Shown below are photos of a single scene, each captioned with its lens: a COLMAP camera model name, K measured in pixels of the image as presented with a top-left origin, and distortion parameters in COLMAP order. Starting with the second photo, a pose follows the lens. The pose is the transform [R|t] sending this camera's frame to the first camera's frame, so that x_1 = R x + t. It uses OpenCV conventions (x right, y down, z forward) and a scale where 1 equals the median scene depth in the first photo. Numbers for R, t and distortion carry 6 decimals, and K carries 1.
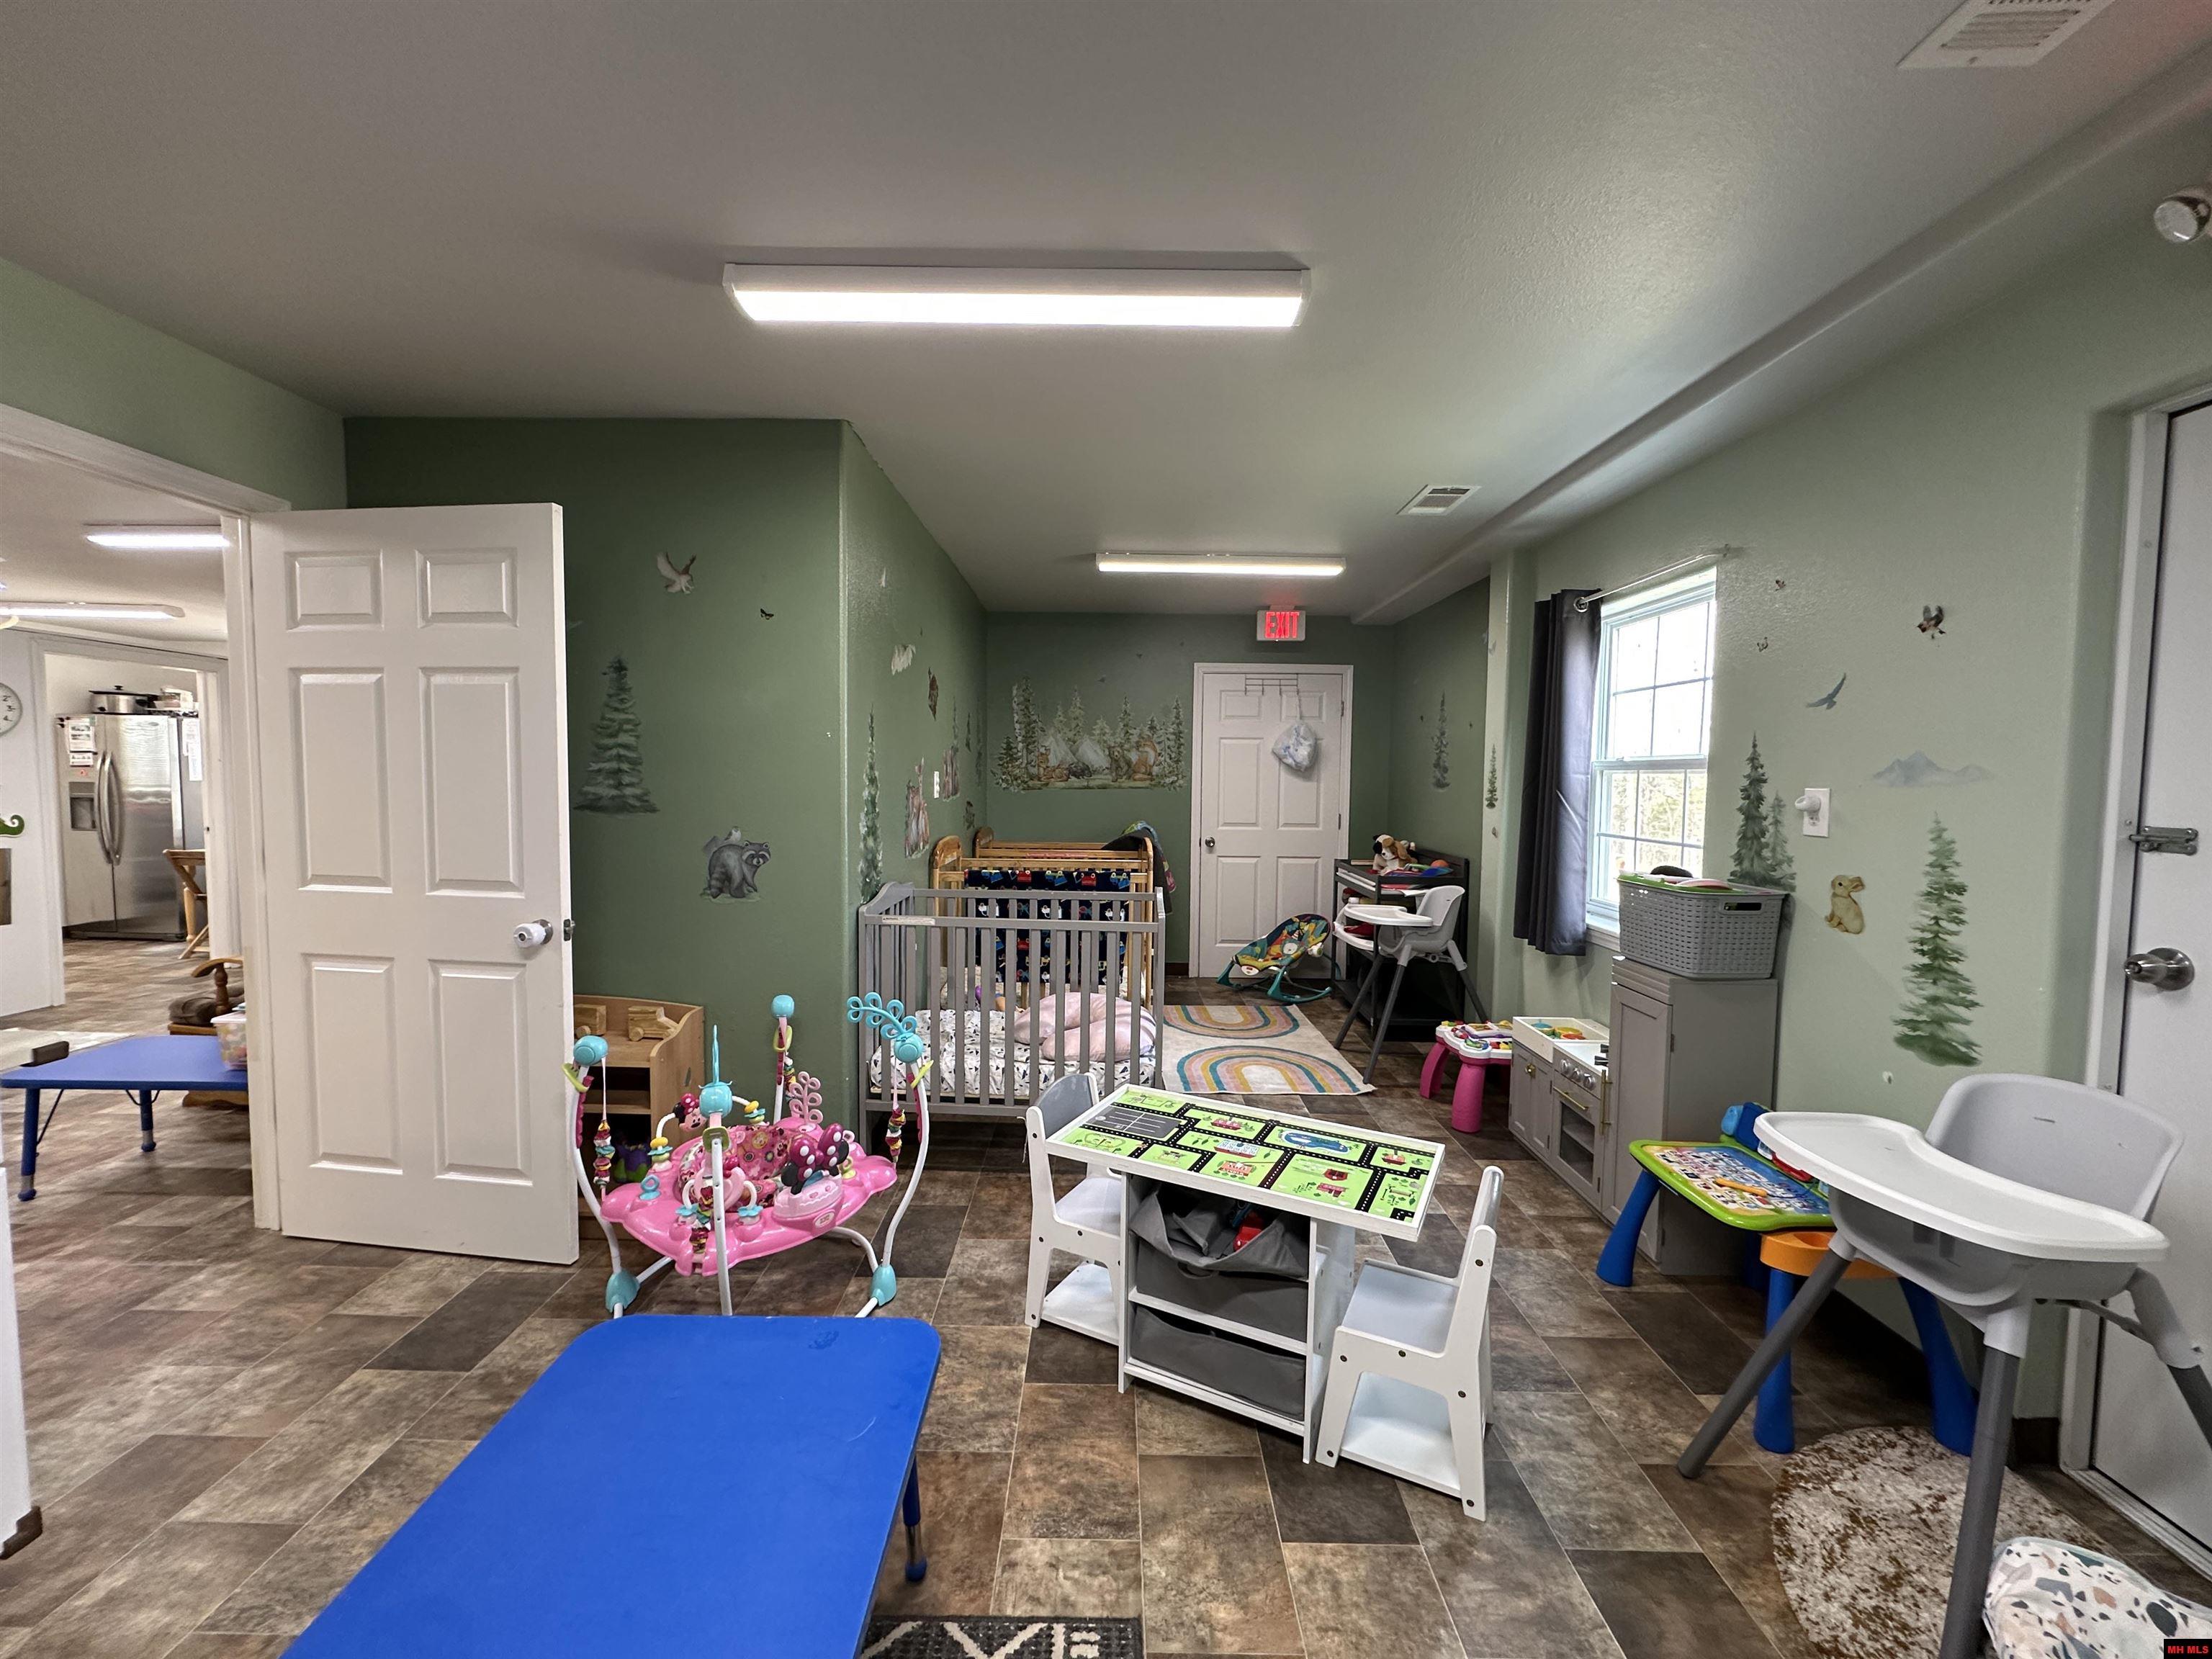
lens RADIAL K [[882.1, 0, 1120.7], [0, 882.1, 817.2], [0, 0, 1]] dist [-0.003832, 0.001687]
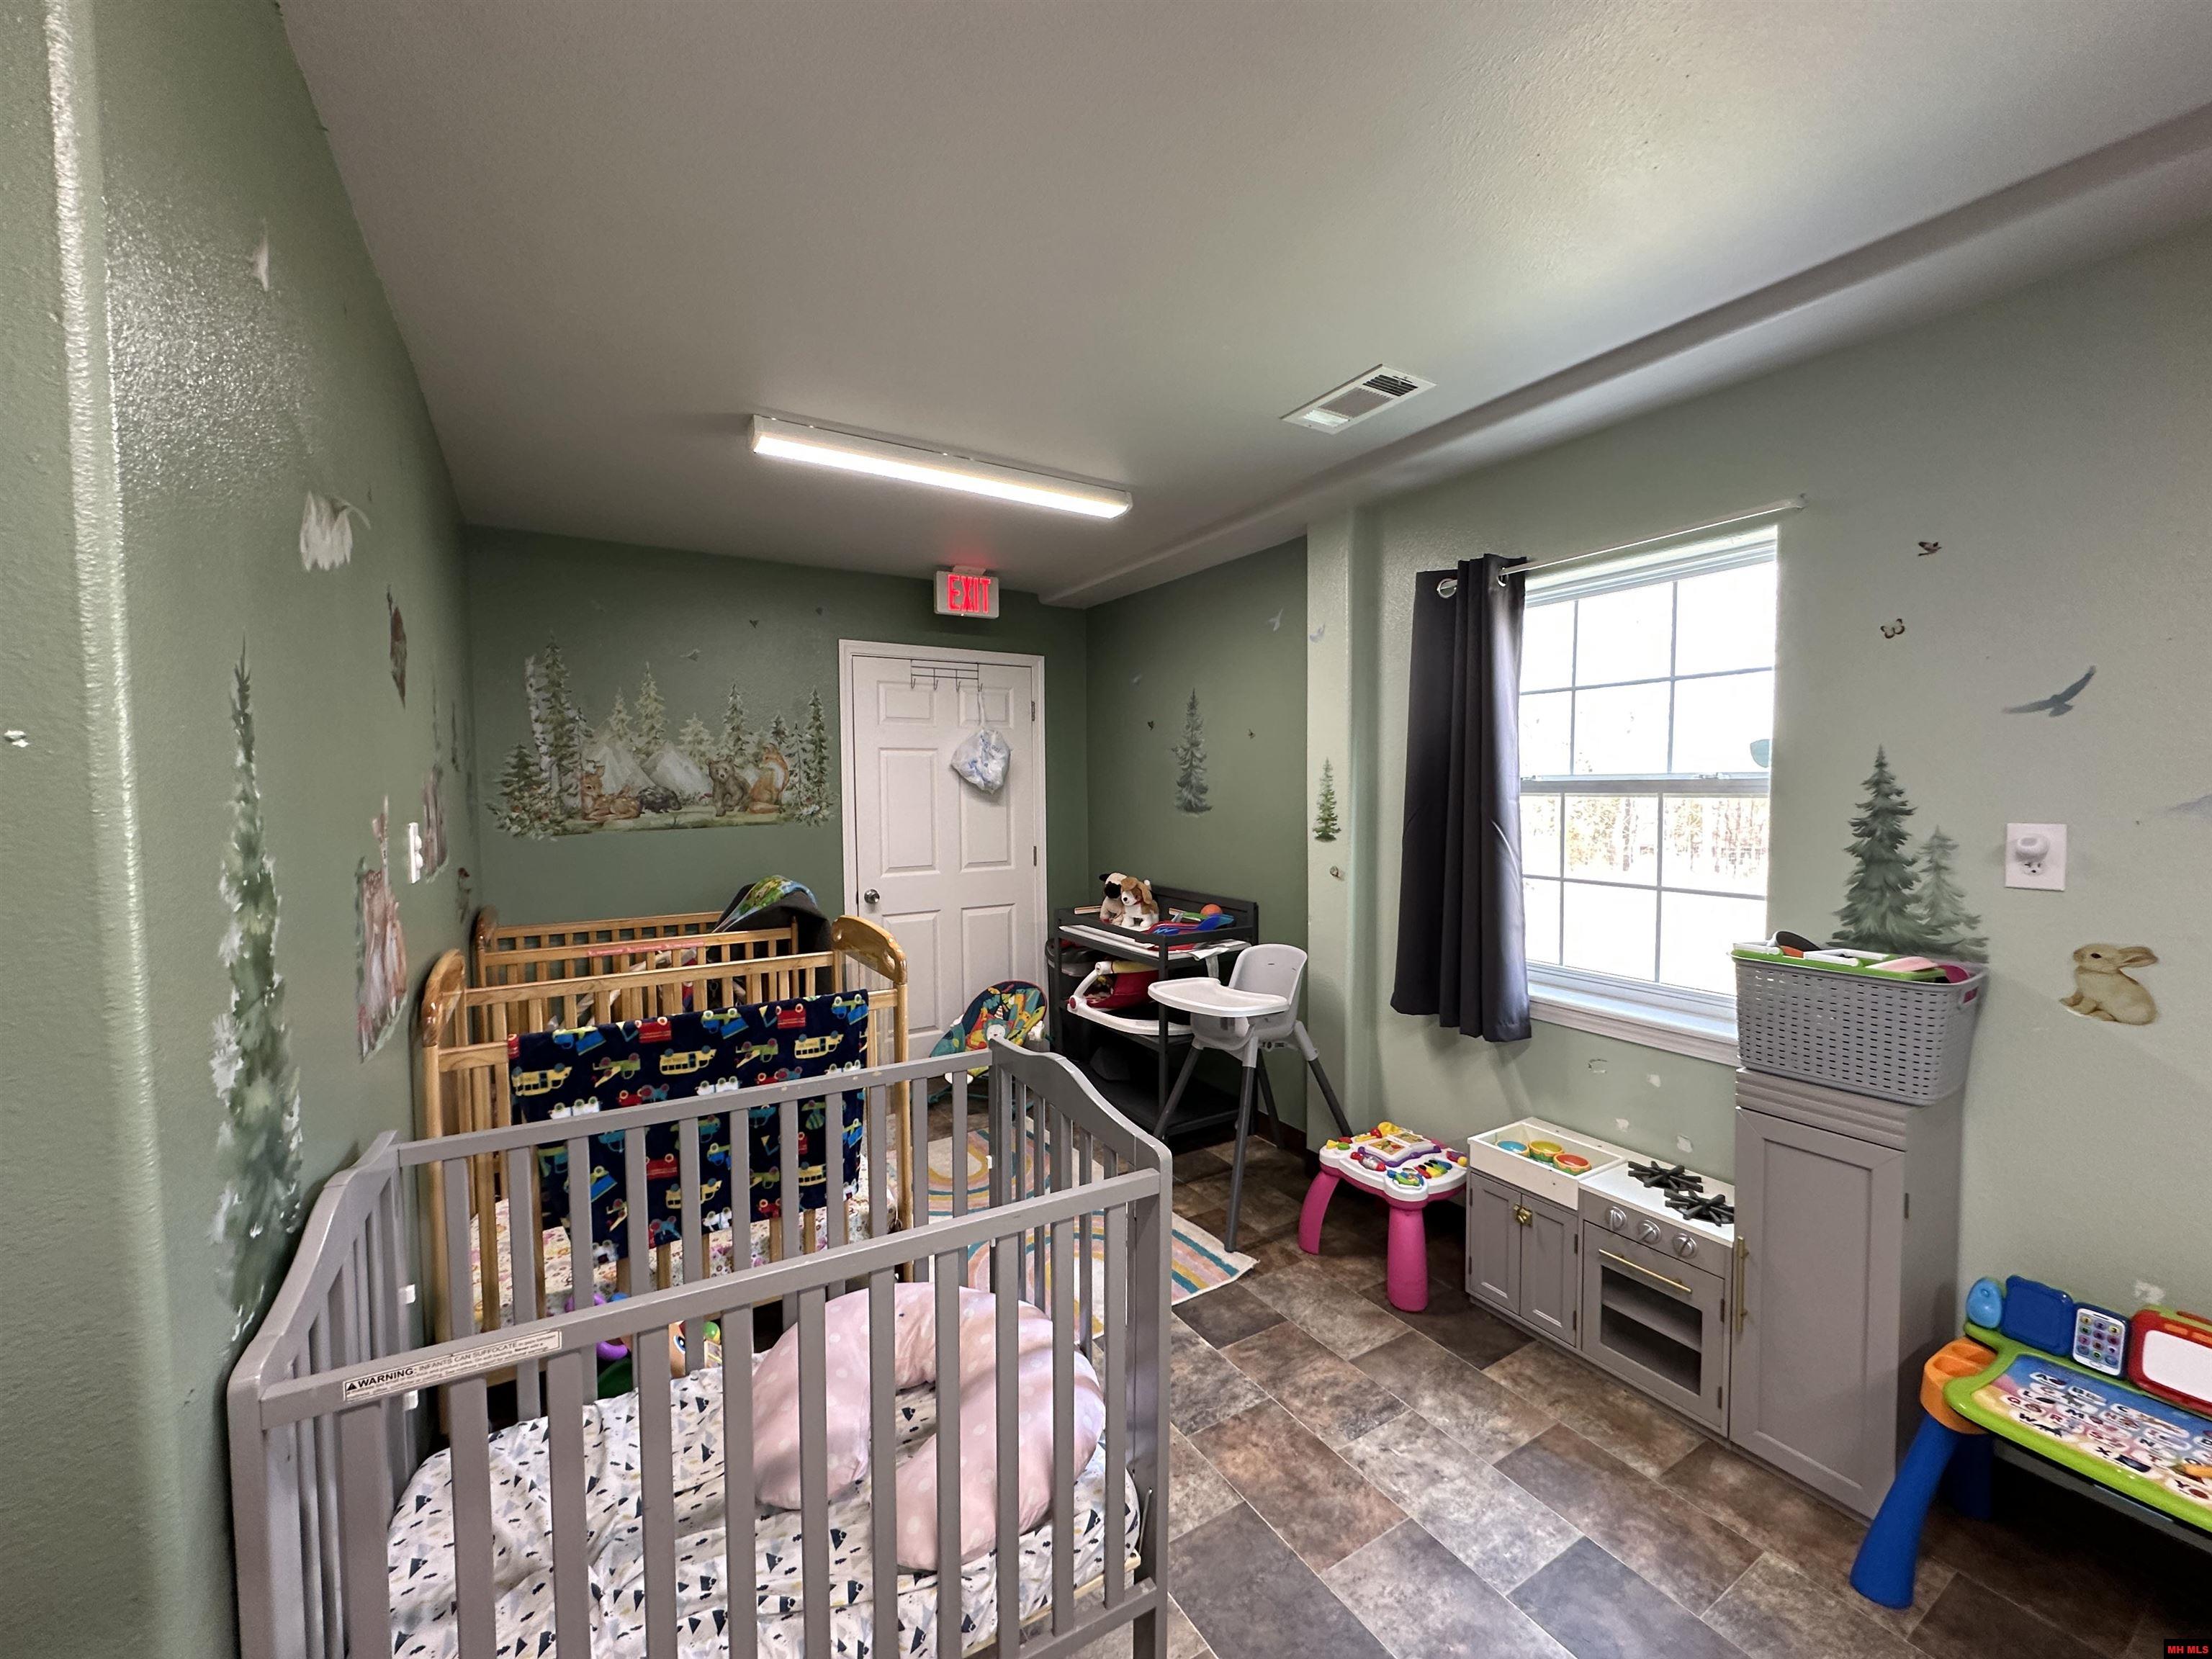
lens RADIAL K [[882.1, 0, 1116.3], [0, 882.1, 825.1], [0, 0, 1]] dist [-0.003832, 0.001687]
pose [[0.854779, -0.041887, 0.517300, -0.206733], [0.042643, 0.999036, 0.010431, -0.061609], [-0.517238, 0.013143, 0.855741, 0.658755]]
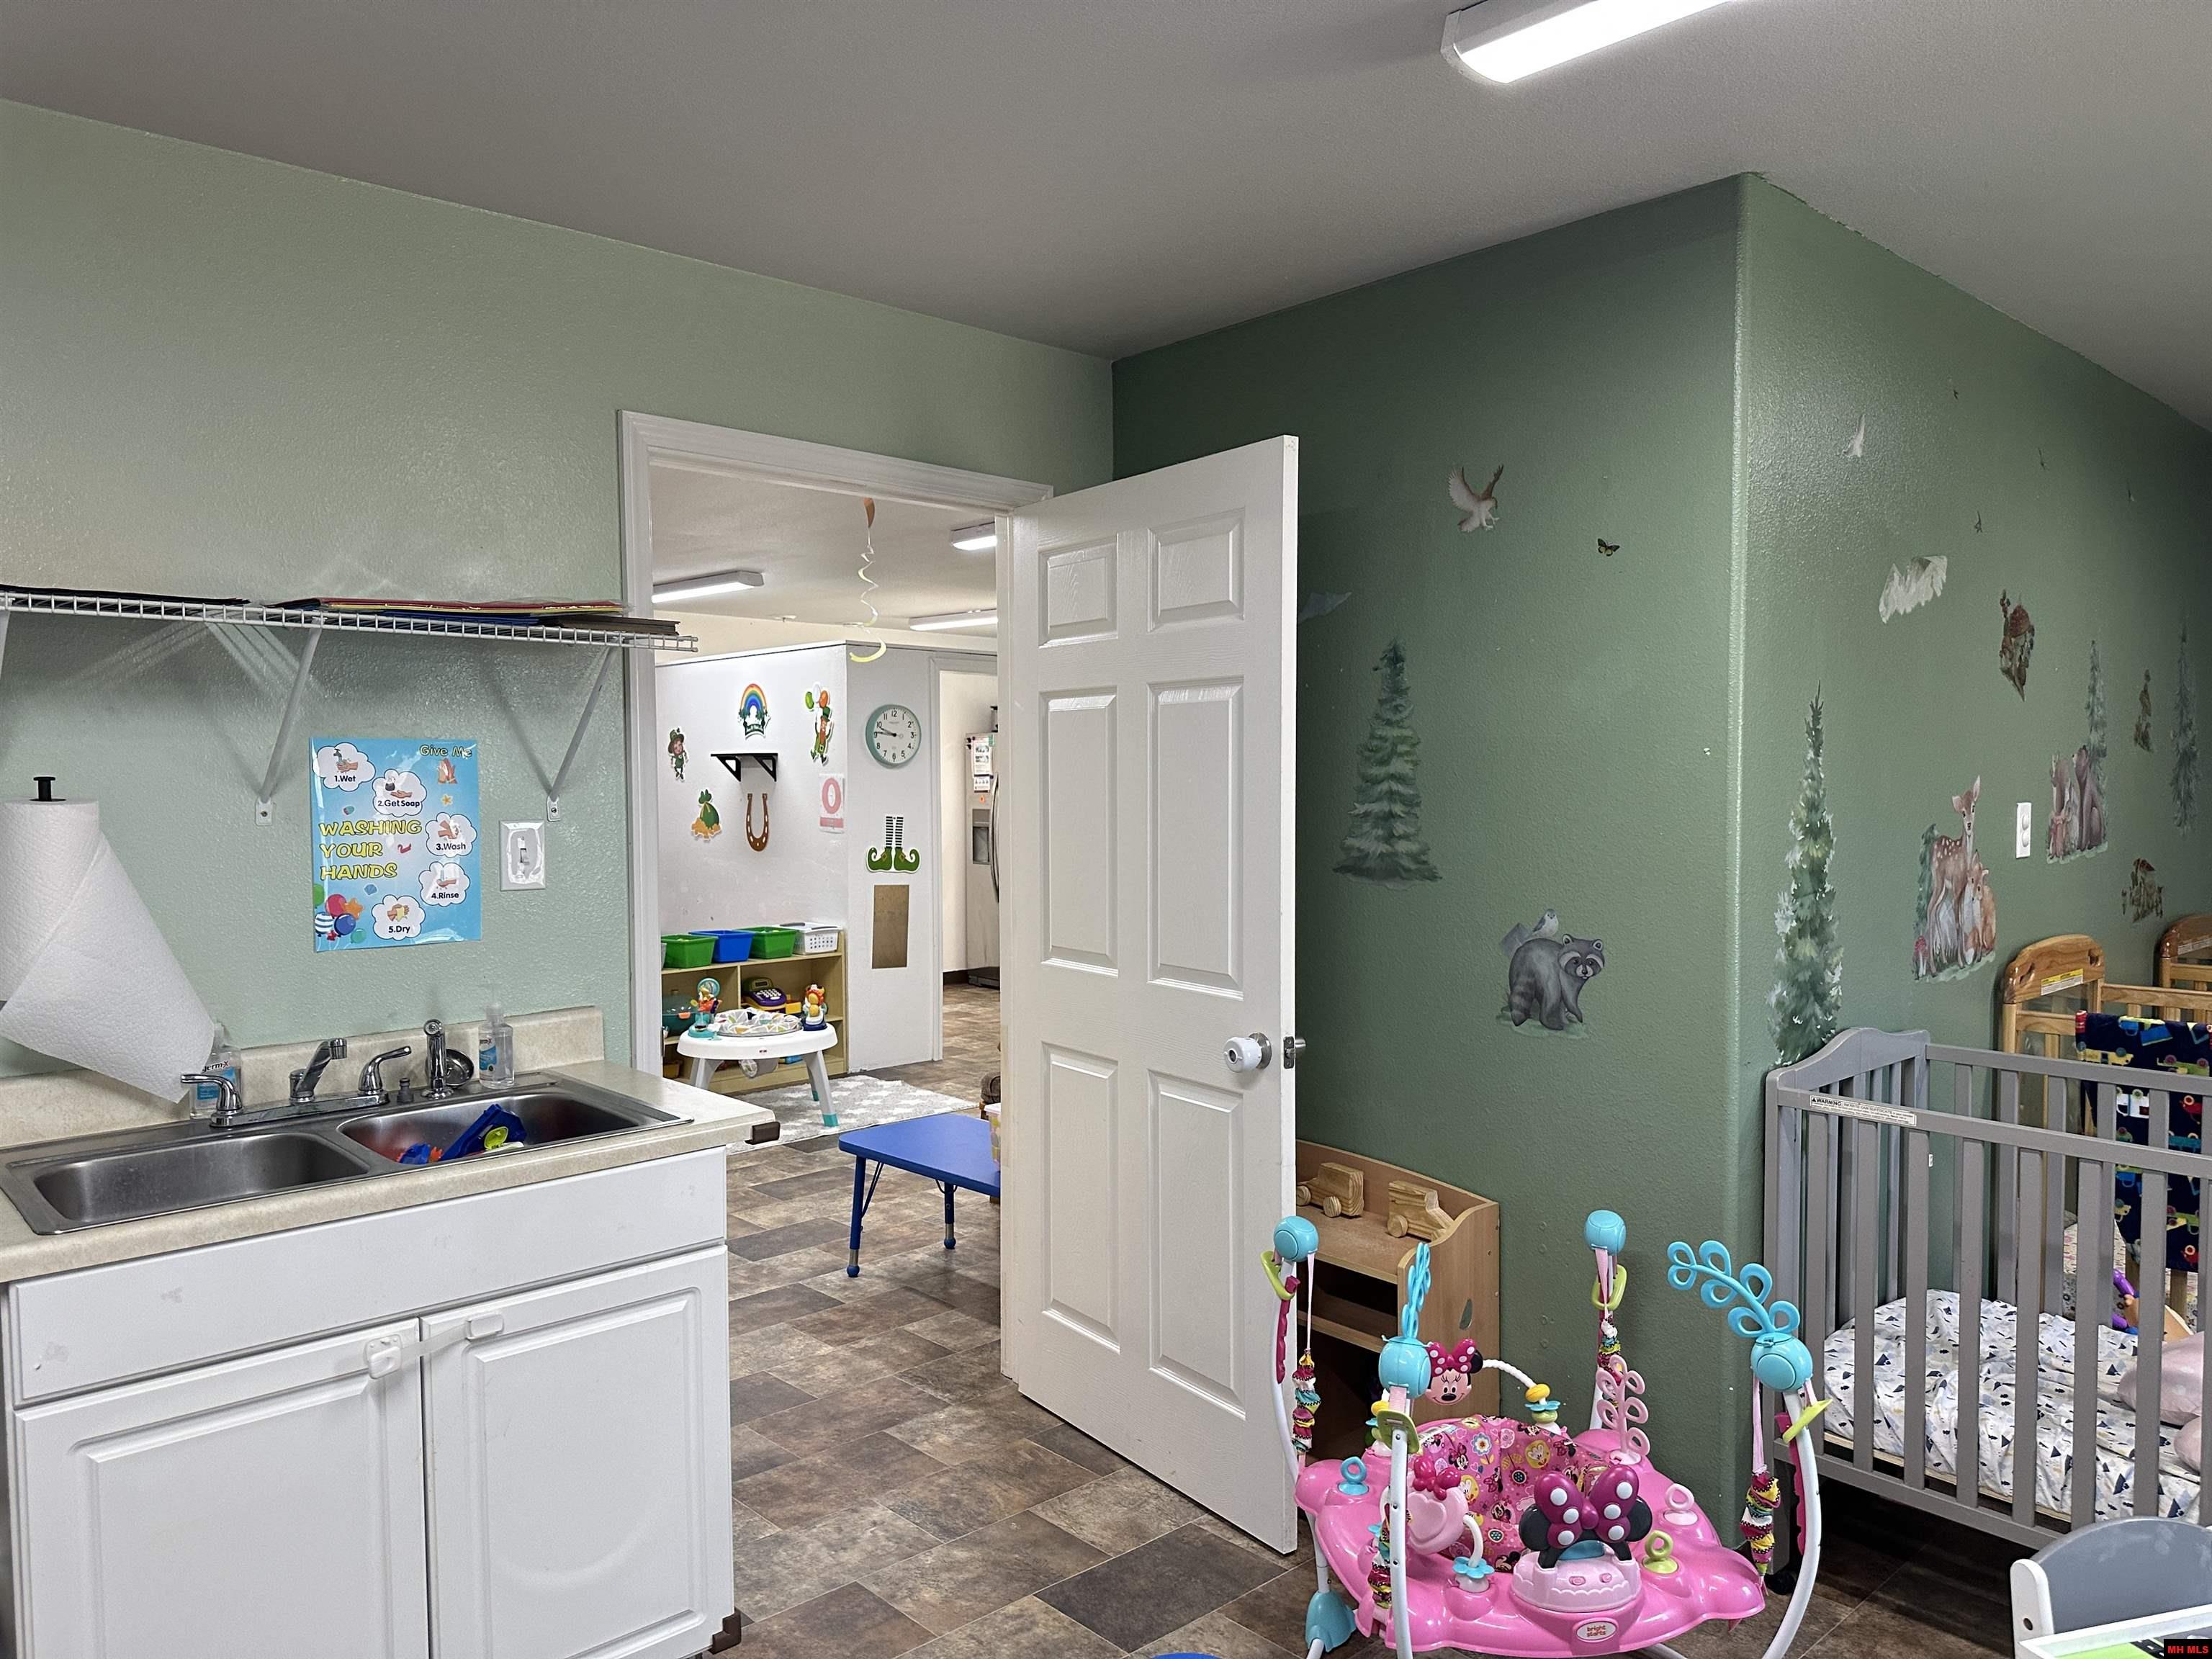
lens RADIAL K [[1570.0, 0, 1119.3], [0, 1570.0, 809.3], [0, 0, 1]] dist [0.048085, -0.049536]
pose [[0.678371, 0.004278, -0.734707, 0.148479], [-0.025615, 0.999513, -0.017831, -0.030413], [0.734273, 0.030915, 0.678150, 0.058910]]
